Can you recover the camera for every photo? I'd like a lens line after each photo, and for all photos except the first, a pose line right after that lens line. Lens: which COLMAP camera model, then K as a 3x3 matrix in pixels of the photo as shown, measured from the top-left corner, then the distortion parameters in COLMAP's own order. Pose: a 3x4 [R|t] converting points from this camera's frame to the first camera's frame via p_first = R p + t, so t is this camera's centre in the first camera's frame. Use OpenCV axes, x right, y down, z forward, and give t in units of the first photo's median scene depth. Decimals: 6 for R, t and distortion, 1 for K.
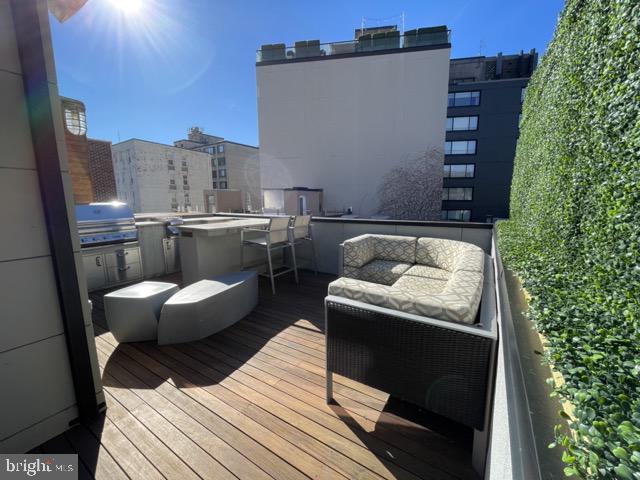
lens RADIAL K [[254.7, 0, 320.2], [0, 254.7, 235.9], [0, 0, 1]] dist [0.001538, -0.001531]
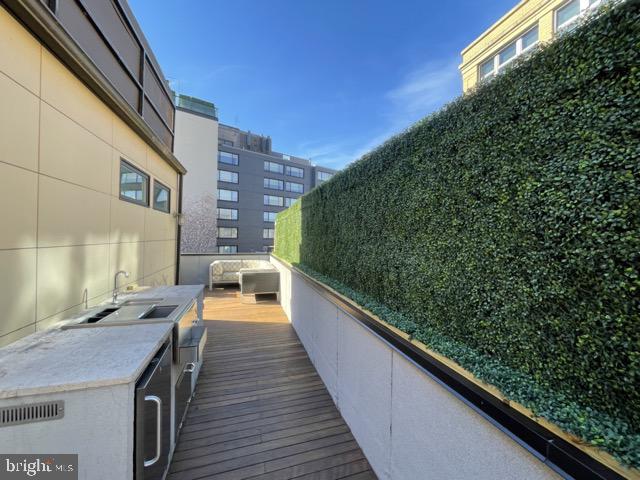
lens RADIAL K [[254.7, 0, 319.8], [0, 254.7, 238.2], [0, 0, 1]] dist [0.001538, -0.001531]
pose [[0.646155, 0.015408, 0.763050, -0.140512], [0.083809, 0.992317, -0.091007, 0.011867], [-0.758590, 0.122755, 0.639900, -0.154590]]
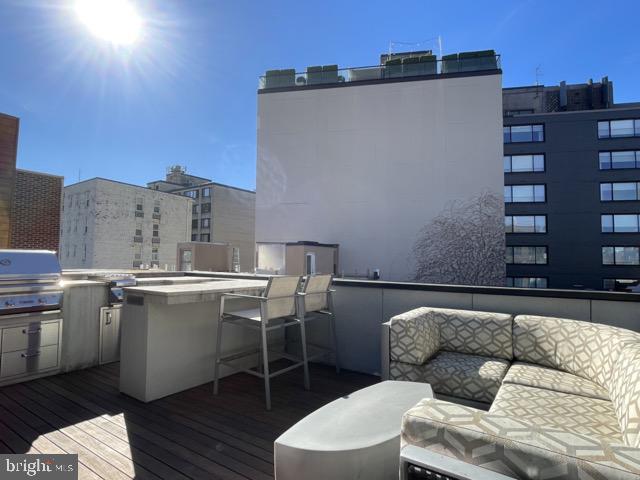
lens RADIAL K [[346.9, 0, 320.3], [0, 346.9, 240.3], [0, 0, 1]] dist [-0.004247, -0.003312]
pose [[0.999154, 0.016772, -0.037560, -0.006571], [-0.023894, 0.979900, -0.198054, 0.001088], [0.033483, 0.198784, 0.979471, 0.024887]]
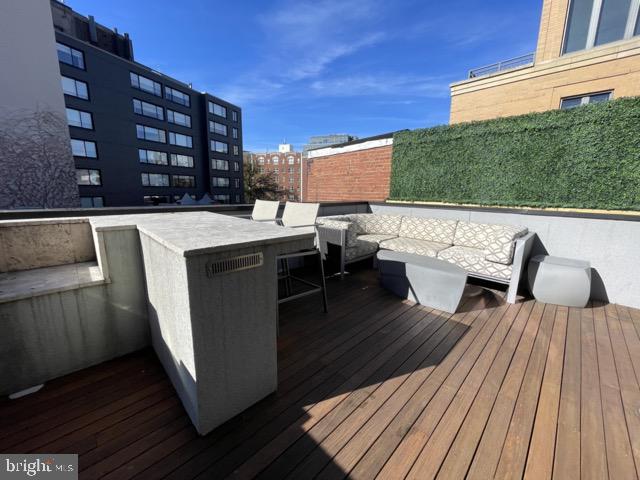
lens RADIAL K [[254.7, 0, 323.6], [0, 254.7, 236.9], [0, 0, 1]] dist [0.001538, -0.001531]
pose [[0.228470, -0.165502, 0.959380, -0.130556], [0.113701, 0.983237, 0.142540, -0.011907], [-0.966889, 0.076516, 0.243457, 0.128565]]
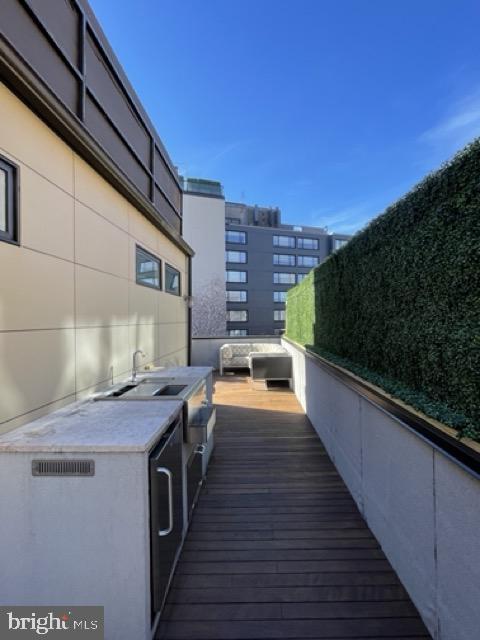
lens RADIAL K [[287.5, 0, 248.8], [0, 287.5, 319.3], [0, 0, 1]] dist [-0.007955, -0.000793]
pose [[0.848020, -0.005877, 0.529931, -0.138696], [0.082520, 0.989207, -0.121082, 0.014462], [-0.523500, 0.146410, 0.839352, -0.155490]]
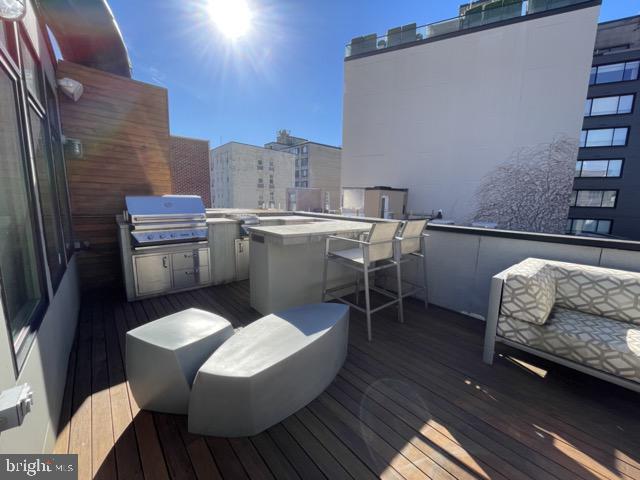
lens RADIAL K [[254.7, 0, 319.1], [0, 254.7, 236.6], [0, 0, 1]] dist [0.001538, -0.001531]
pose [[0.955249, 0.068615, -0.287735, -0.021214], [-0.068643, 0.997591, 0.010004, -0.005120], [0.287729, 0.010194, 0.957658, 0.052511]]
